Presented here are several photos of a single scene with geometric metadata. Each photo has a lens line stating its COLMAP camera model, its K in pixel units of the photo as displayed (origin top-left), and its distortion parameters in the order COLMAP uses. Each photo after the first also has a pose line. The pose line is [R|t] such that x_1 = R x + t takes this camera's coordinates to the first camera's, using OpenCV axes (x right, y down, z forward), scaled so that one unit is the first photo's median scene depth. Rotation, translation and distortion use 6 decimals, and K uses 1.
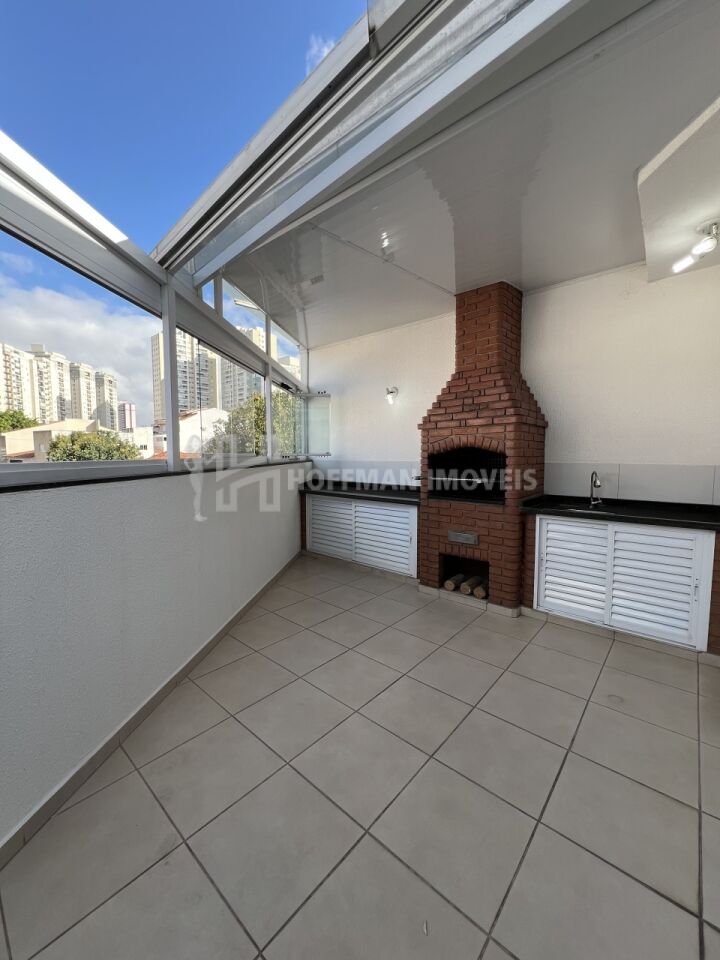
lens RADIAL K [[382.6, 0, 360.7], [0, 382.6, 476.6], [0, 0, 1]] dist [-0.002118, -0.000126]
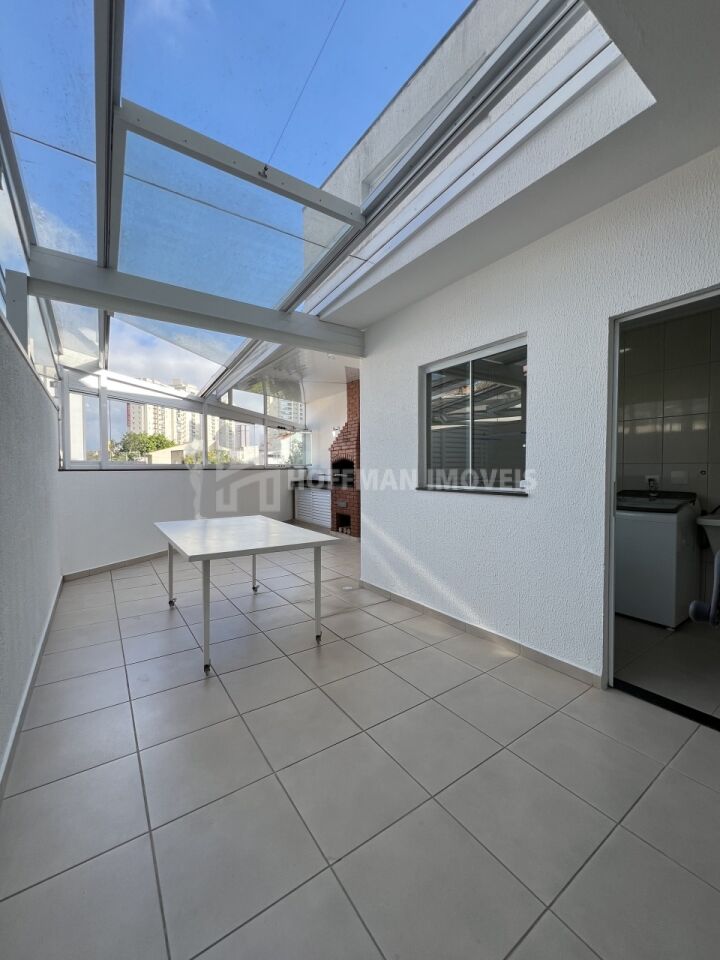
lens RADIAL K [[382.6, 0, 358.6], [0, 382.6, 475.1], [0, 0, 1]] dist [-0.002118, -0.000126]
pose [[0.968489, 0.004819, -0.249010, 0.799914], [-0.016183, 0.998917, -0.043613, 0.086834], [0.248531, 0.046268, 0.967518, -0.877514]]
